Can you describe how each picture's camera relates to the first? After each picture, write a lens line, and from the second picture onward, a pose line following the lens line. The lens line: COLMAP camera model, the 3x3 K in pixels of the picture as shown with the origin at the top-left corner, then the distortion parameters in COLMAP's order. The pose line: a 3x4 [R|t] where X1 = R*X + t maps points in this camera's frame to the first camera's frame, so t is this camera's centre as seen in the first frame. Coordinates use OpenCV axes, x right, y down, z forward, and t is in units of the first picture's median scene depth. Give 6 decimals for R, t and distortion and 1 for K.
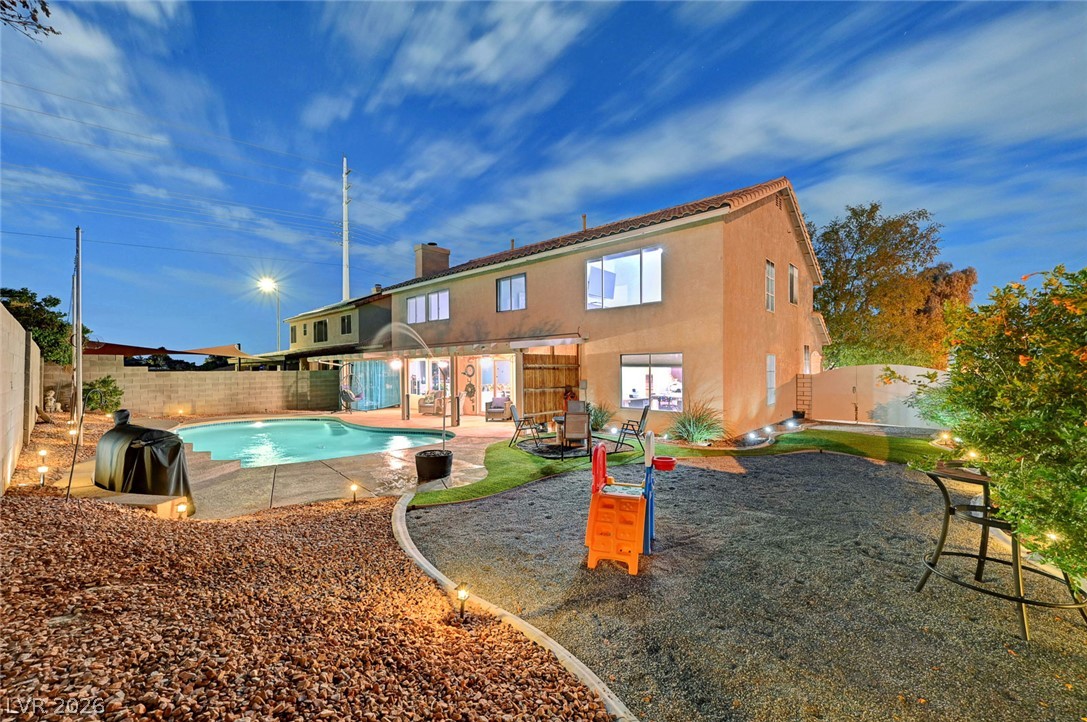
lens RADIAL K [[461.9, 0, 543.5], [0, 461.9, 361.0], [0, 0, 1]] dist [-0.000747, -0.000226]
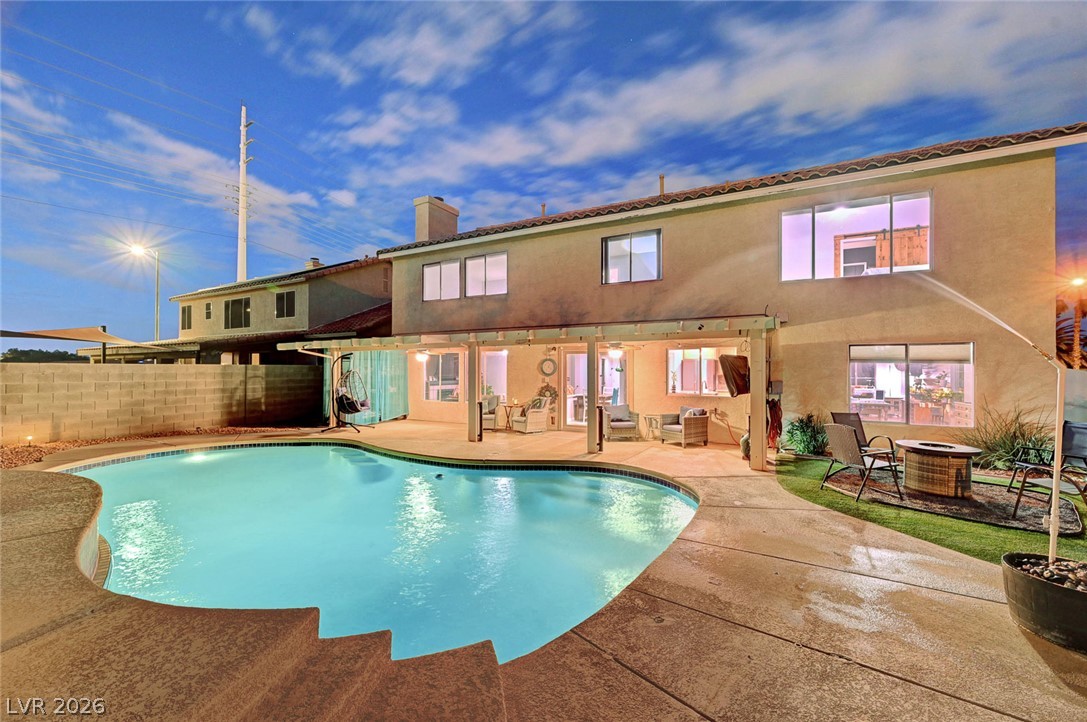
lens RADIAL K [[451.4, 0, 557.2], [0, 451.4, 359.9], [0, 0, 1]] dist [-0.000998, -0.000372]
pose [[0.967157, 0.016335, 0.253654, -0.303922], [-0.014712, 0.999857, -0.008296, 0.014237], [-0.253753, 0.004292, 0.967259, 0.313805]]
